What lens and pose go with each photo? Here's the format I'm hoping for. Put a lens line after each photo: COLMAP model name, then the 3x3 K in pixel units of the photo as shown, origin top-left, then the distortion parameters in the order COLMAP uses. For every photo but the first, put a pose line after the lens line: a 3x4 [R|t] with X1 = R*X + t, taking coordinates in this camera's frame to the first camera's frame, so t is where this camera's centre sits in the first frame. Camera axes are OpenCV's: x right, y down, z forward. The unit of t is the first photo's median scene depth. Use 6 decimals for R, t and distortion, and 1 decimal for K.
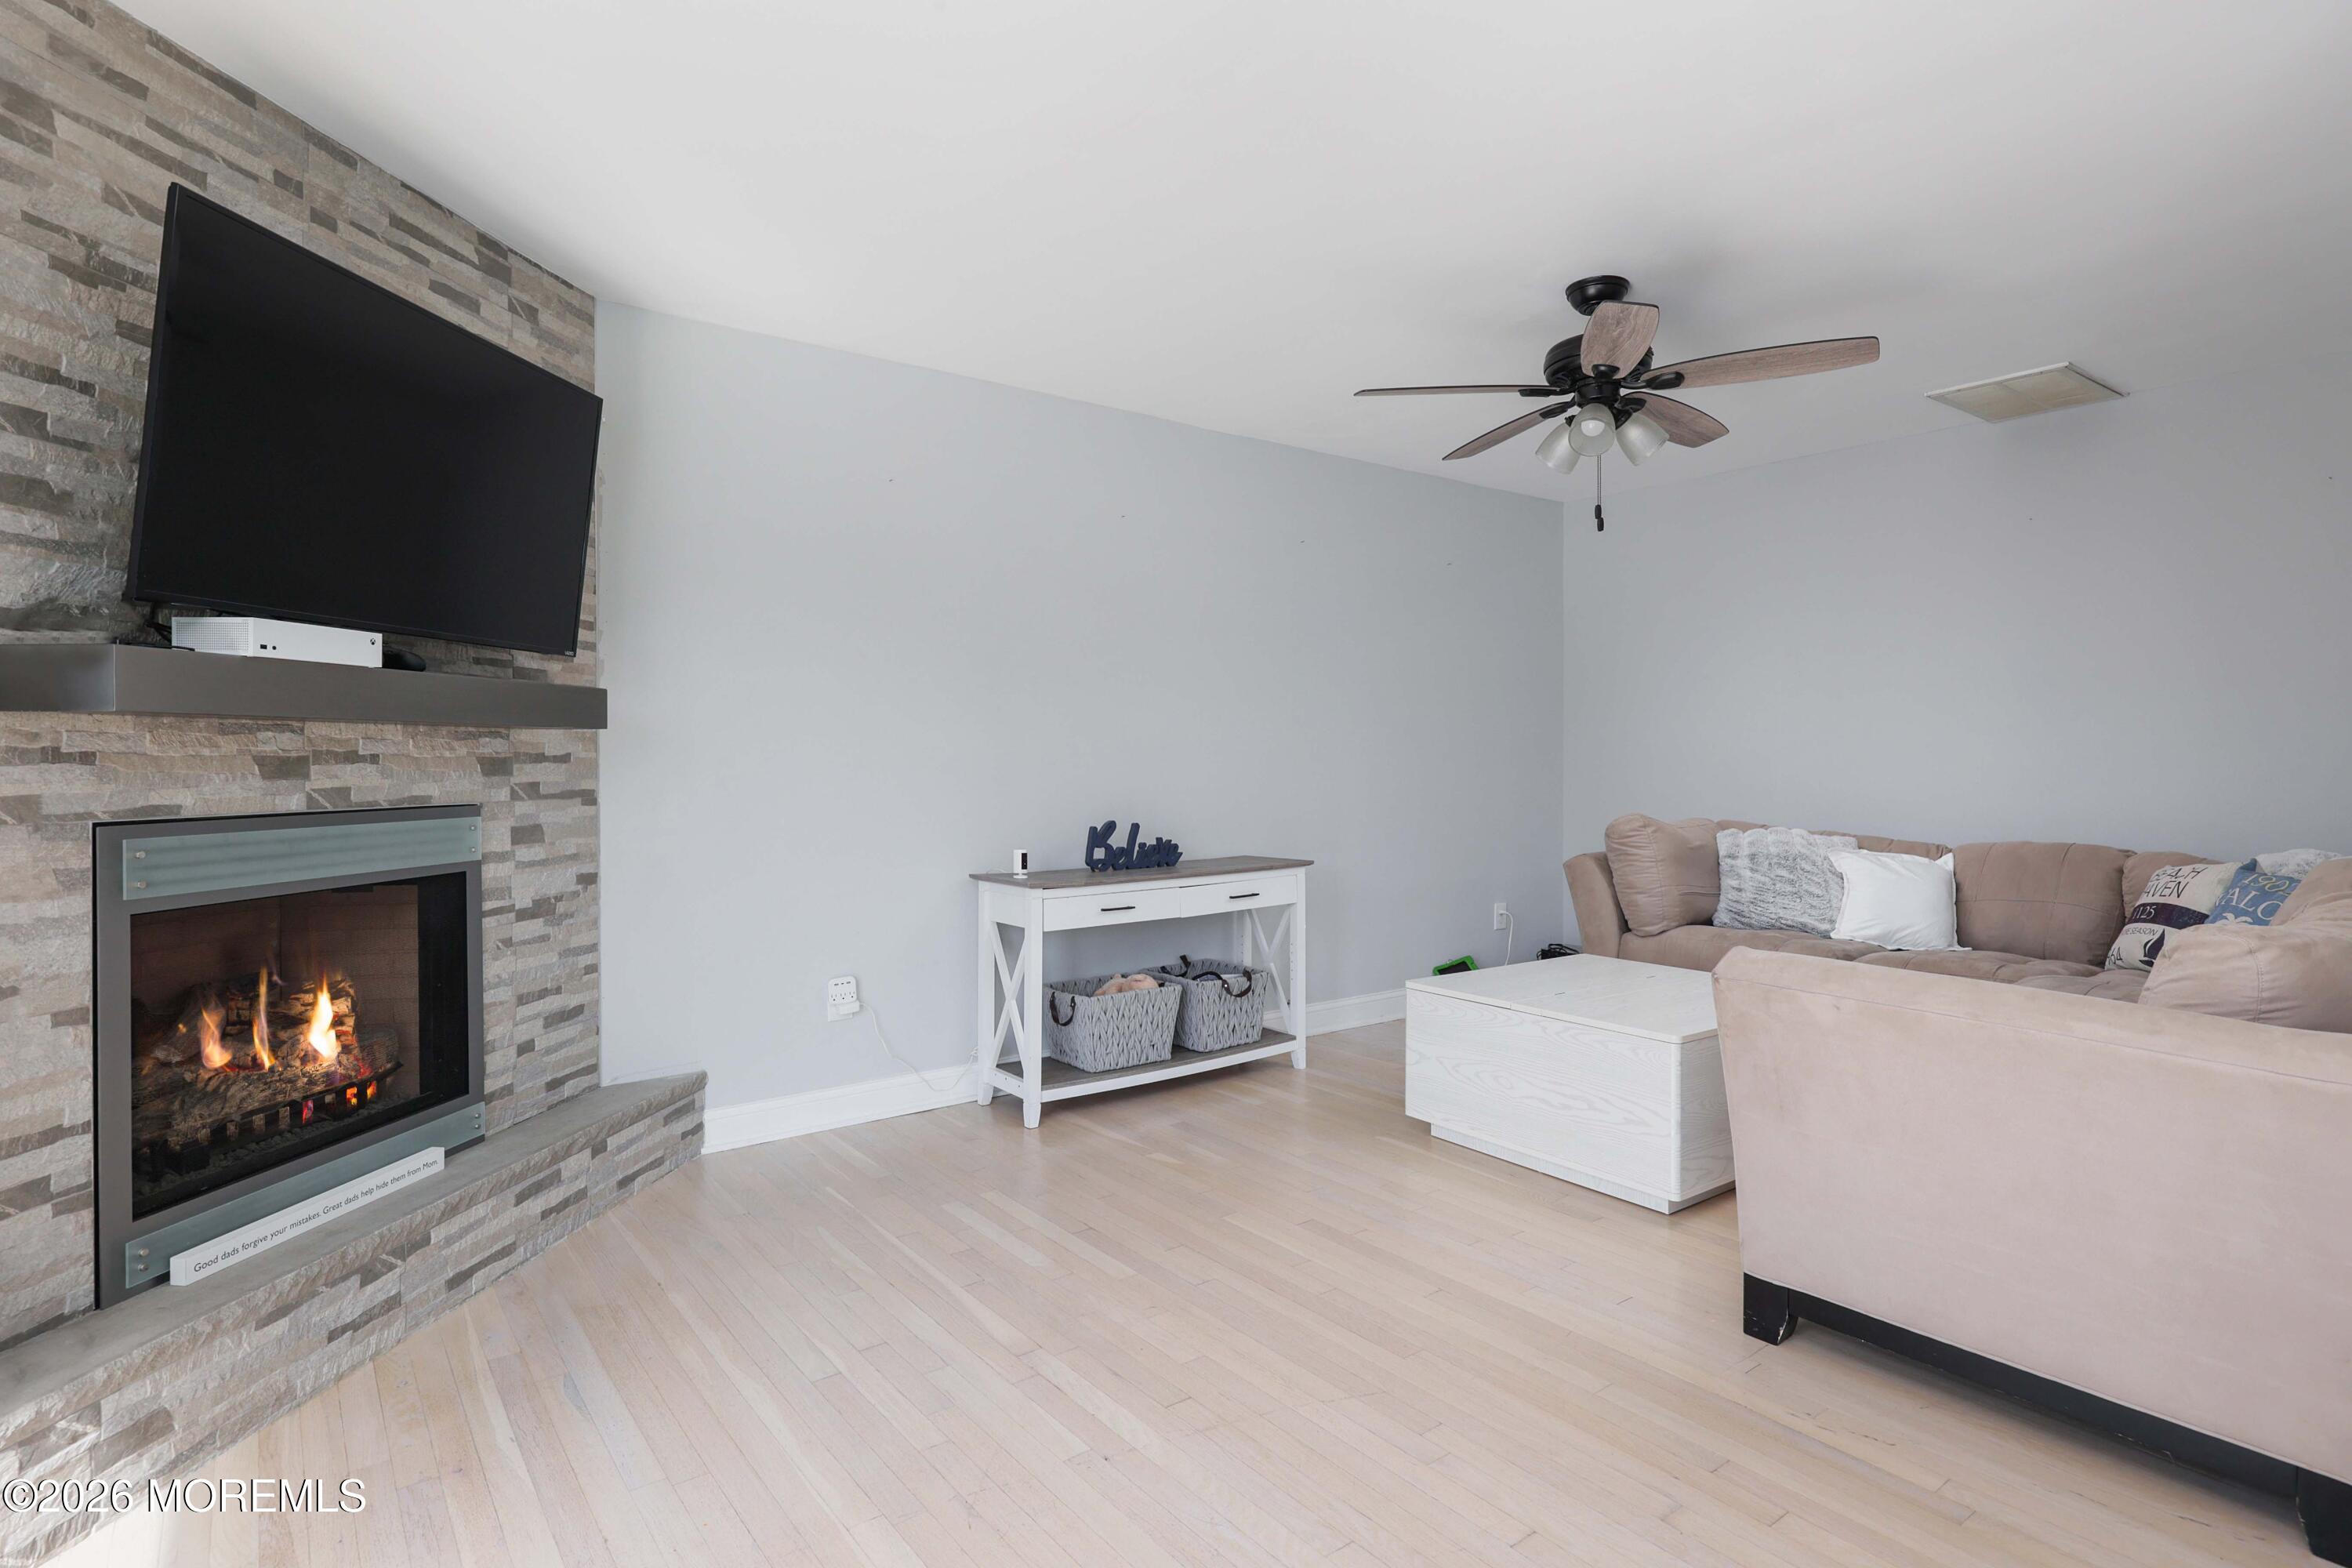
lens RADIAL K [[1220.6, 0, 1195.2], [0, 1220.6, 765.9], [0, 0, 1]] dist [-0.001911, 0.001127]
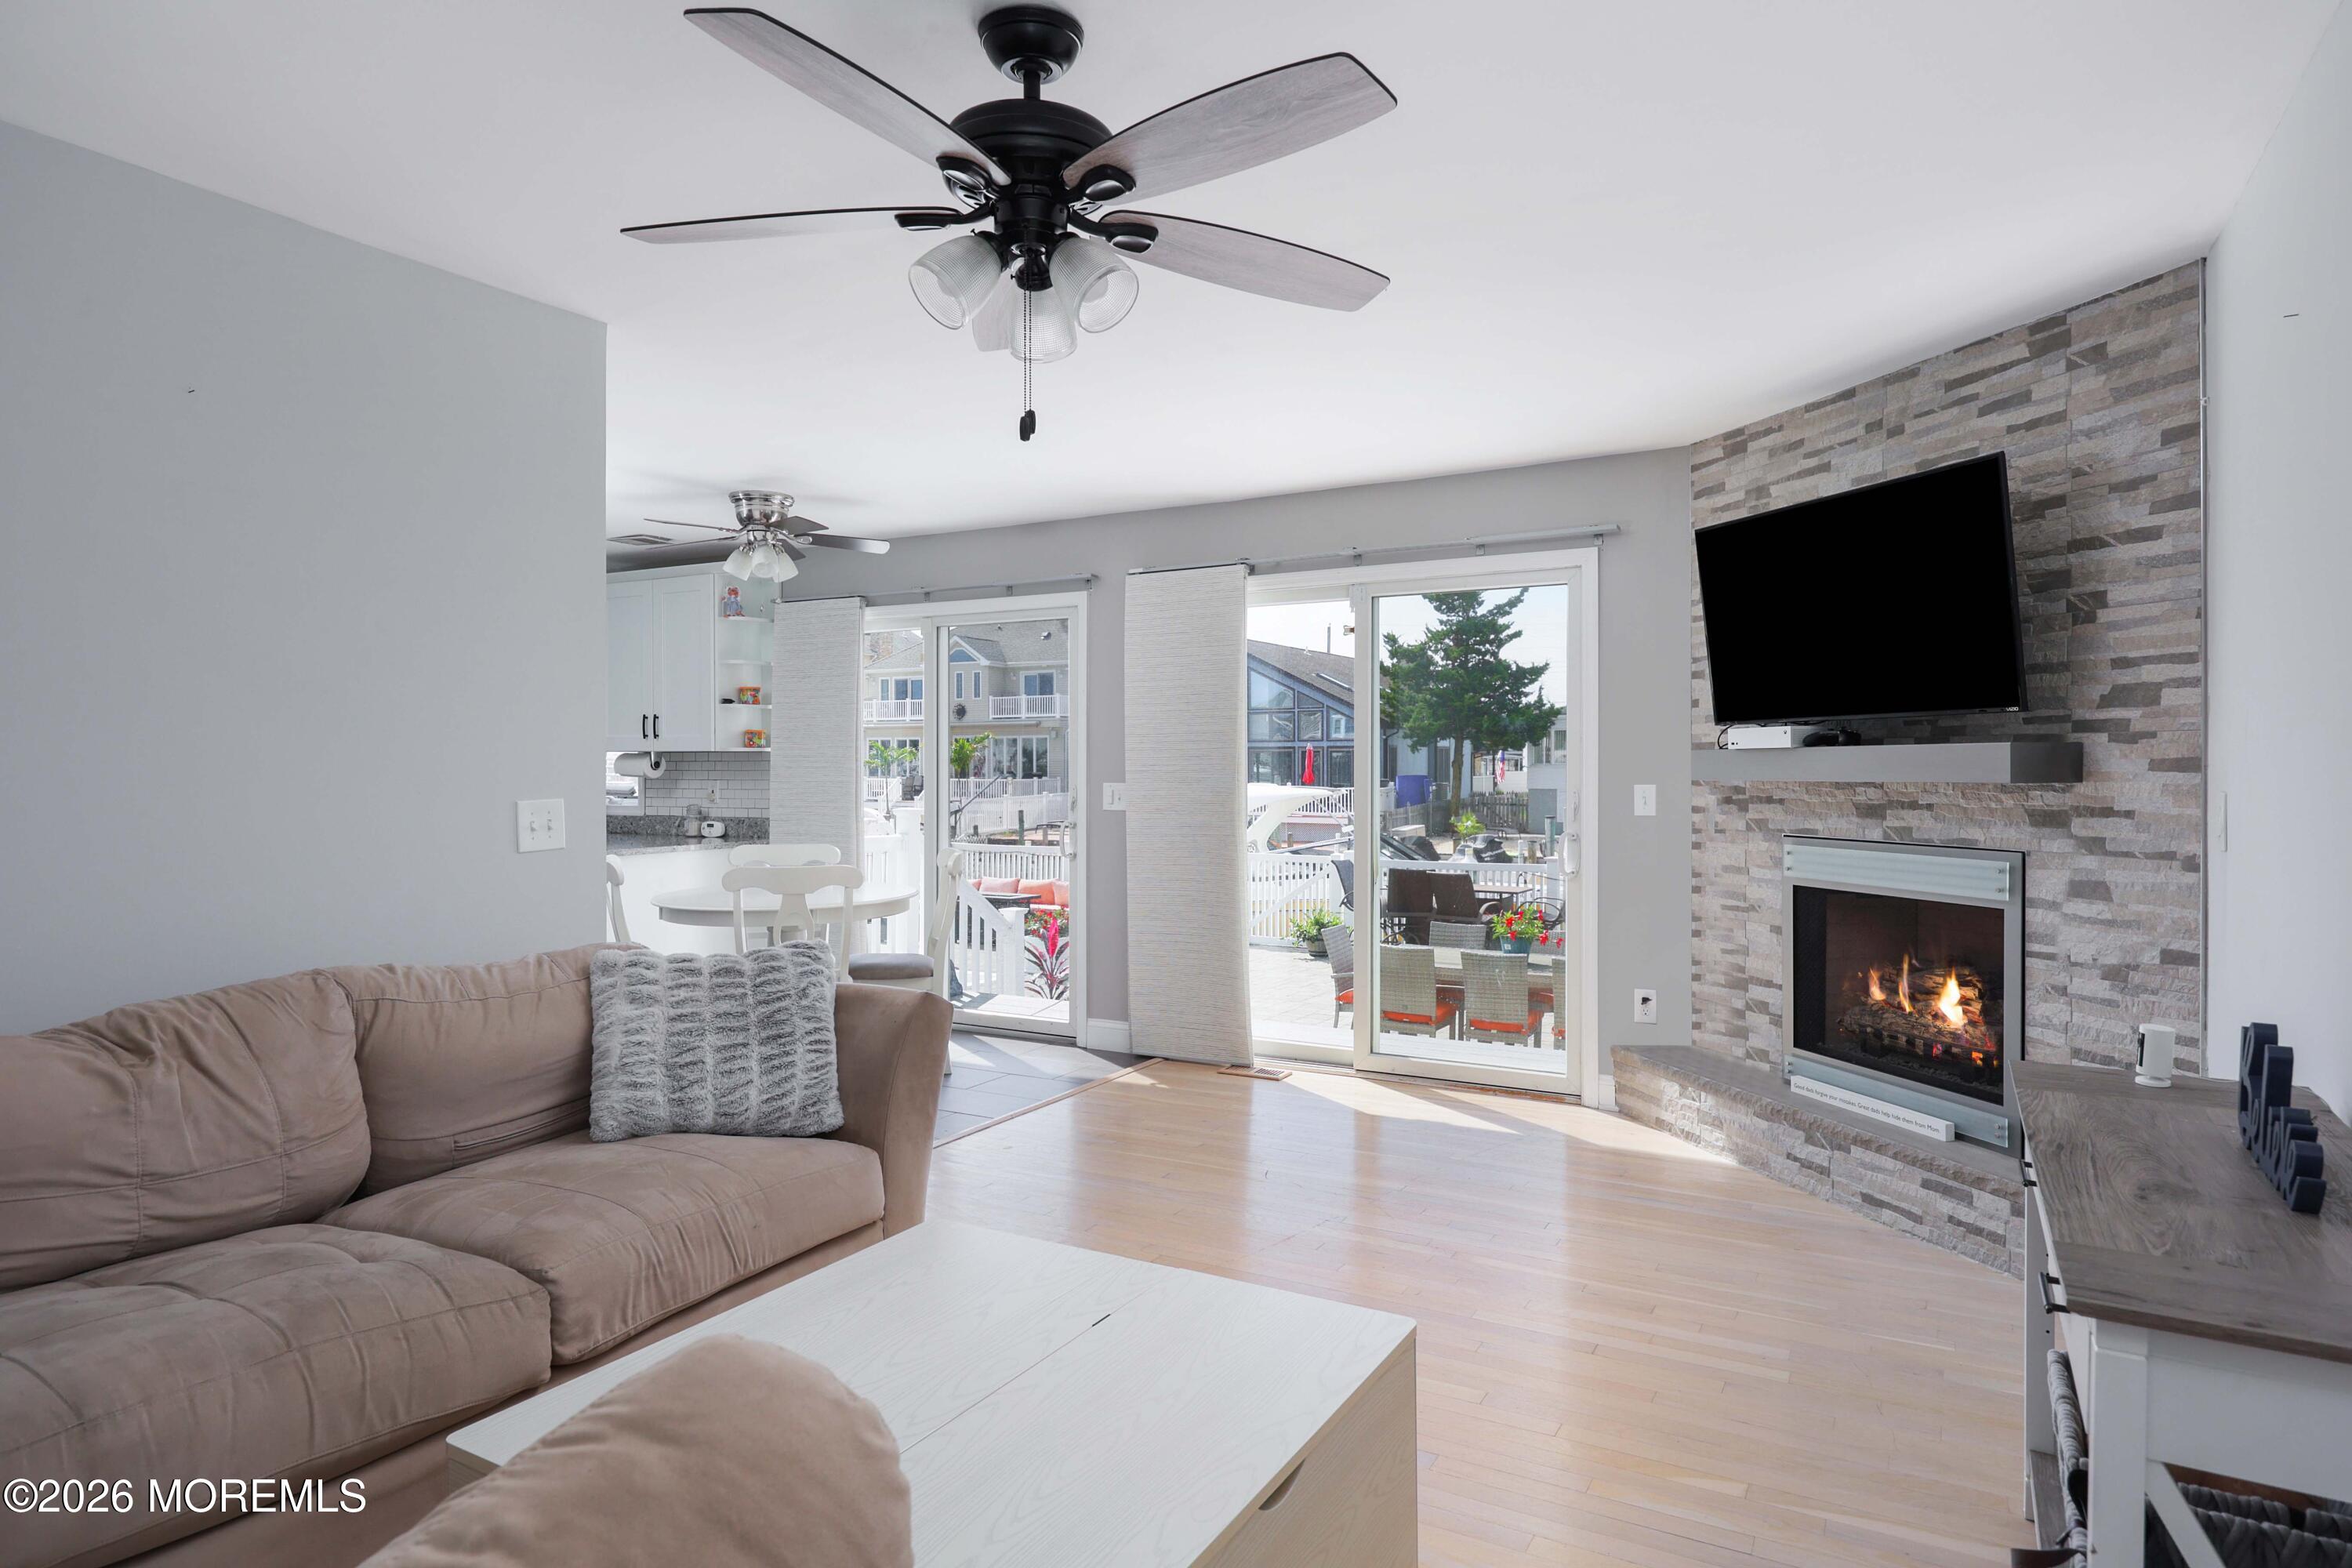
lens RADIAL K [[1308.3, 0, 1175.9], [0, 1308.3, 777.6], [0, 0, 1]] dist [0.043278, 0.000446]
pose [[-0.919937, 0.007639, -0.391993, 0.579246], [0.003056, 0.999920, 0.012314, -0.052295], [0.392055, 0.010130, -0.919886, 1.791947]]
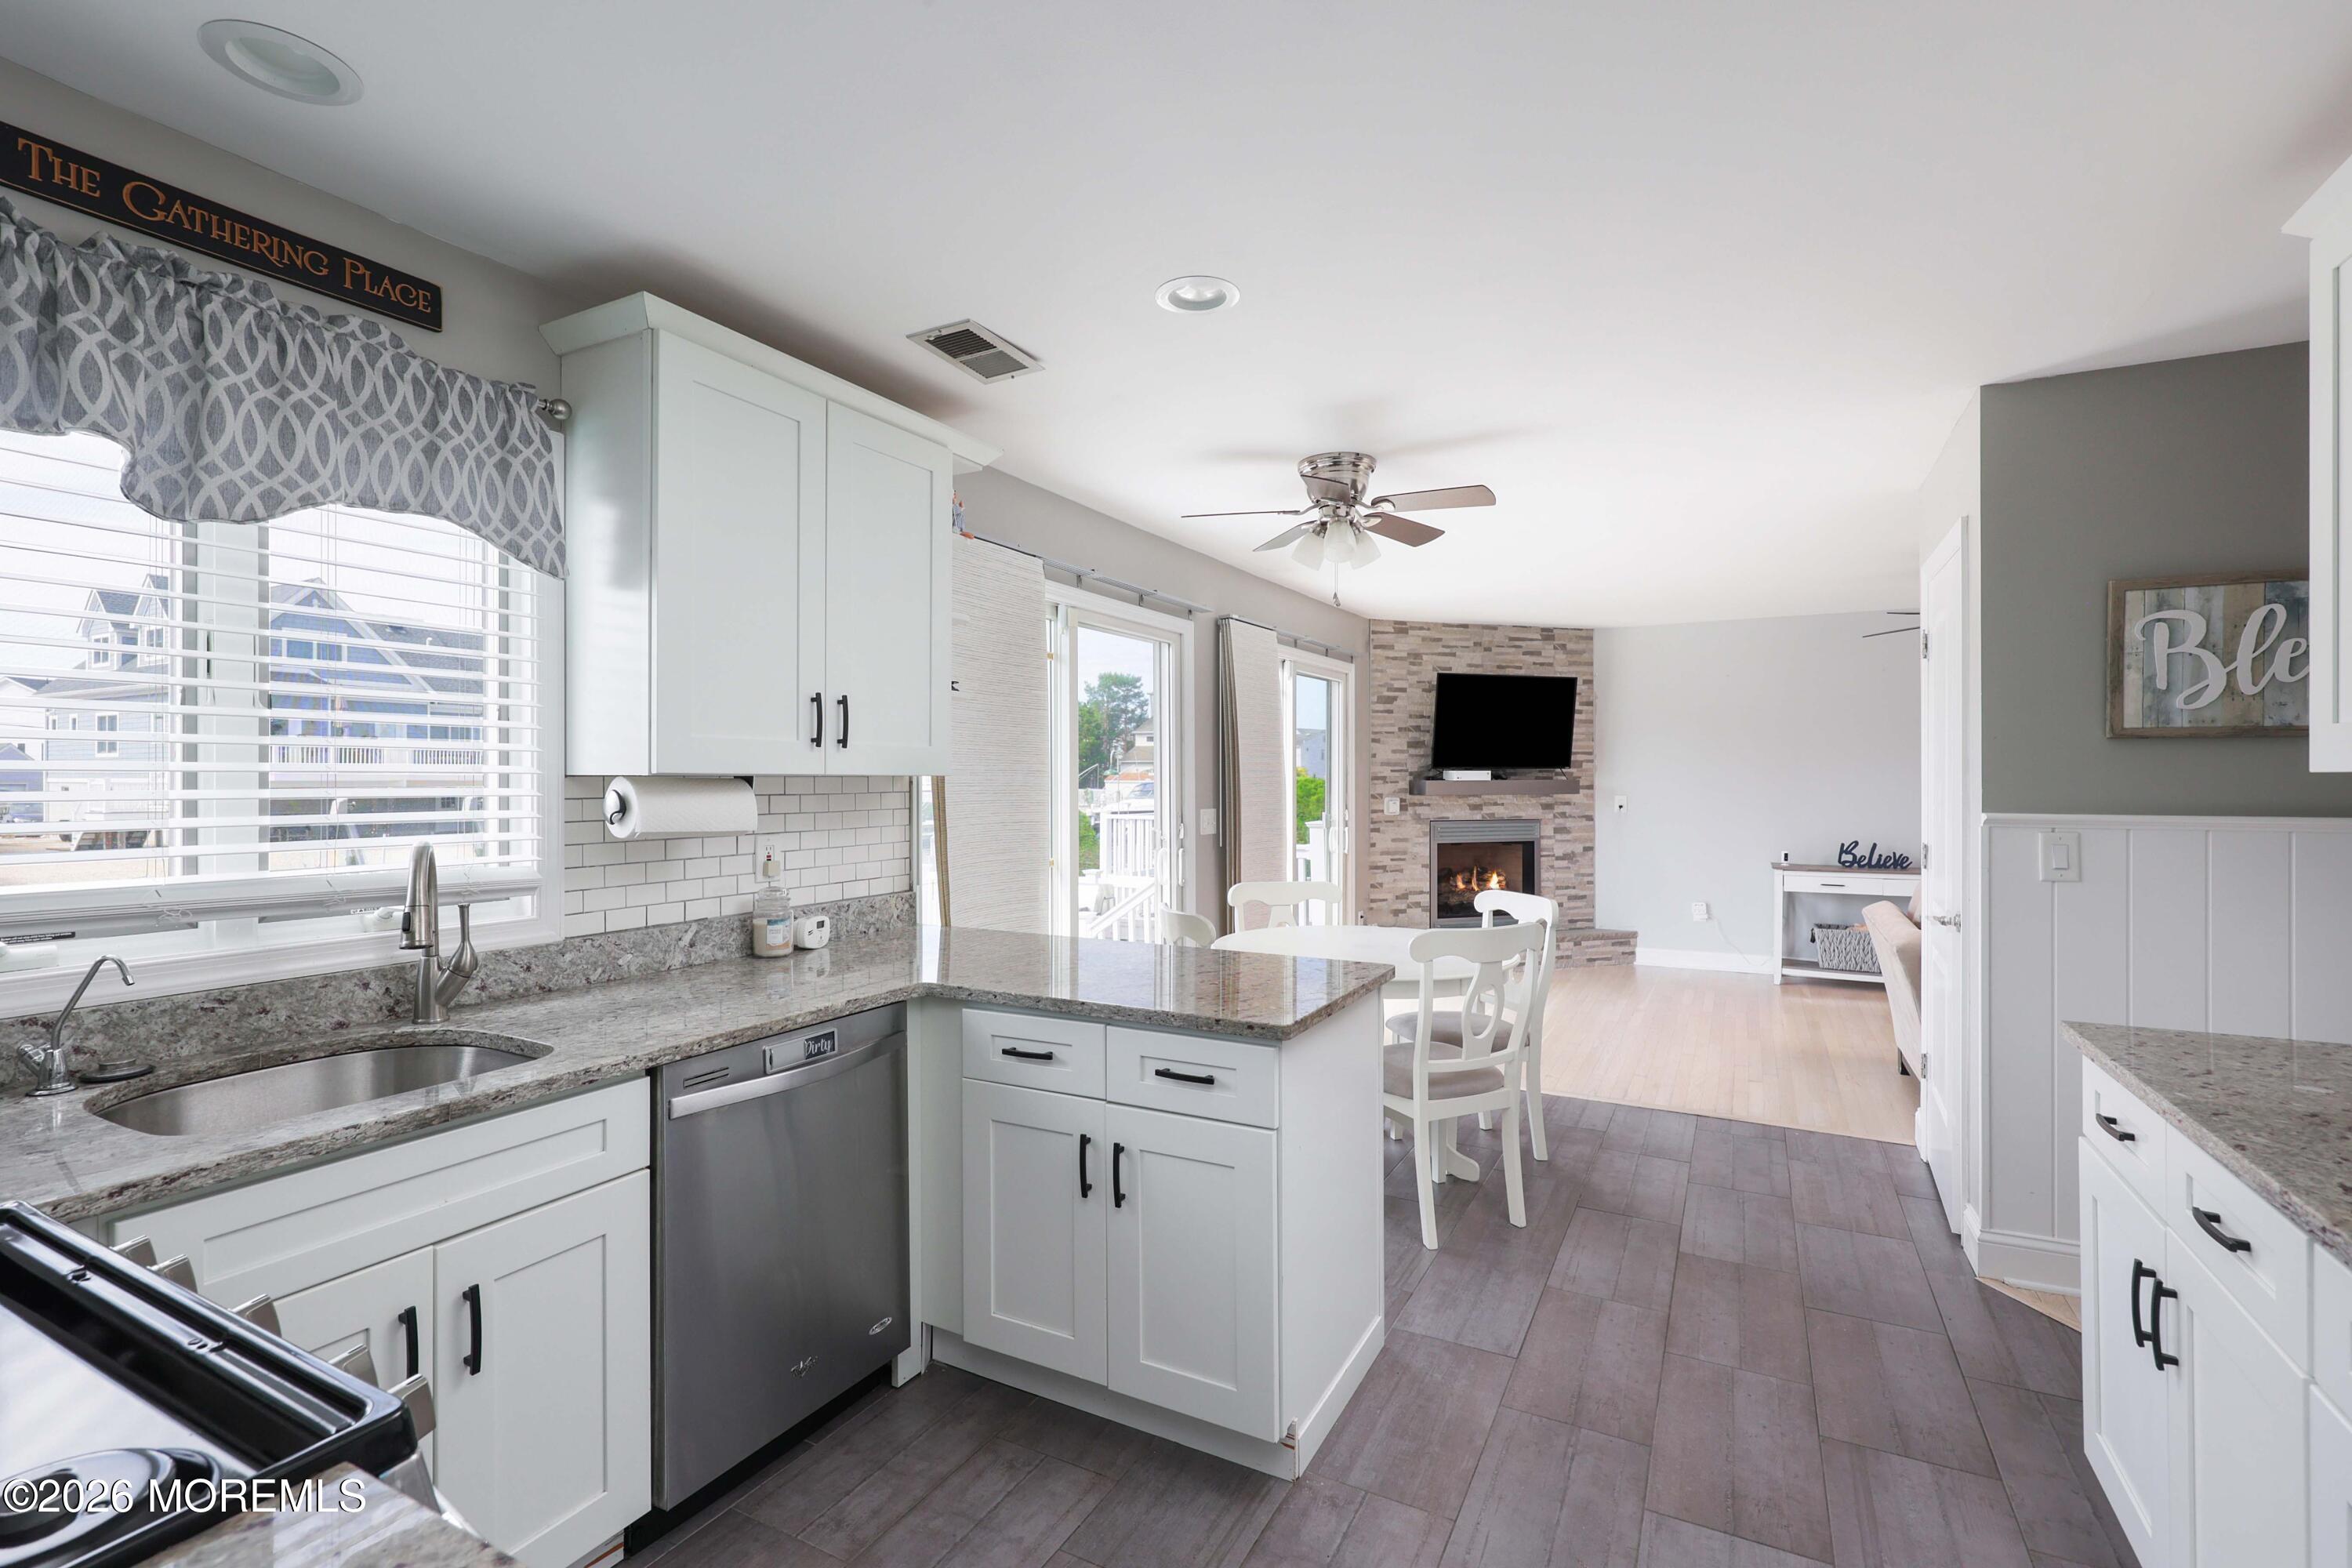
lens RADIAL K [[1100.0, 0, 1165.3], [0, 1100.0, 778.5], [0, 0, 1]] dist [0.016337, -0.001120]
pose [[0.416476, 0.006829, -0.909121, 1.486921], [-0.005236, 0.999973, 0.005112, -0.077628], [0.909131, 0.002631, 0.416501, -0.964450]]
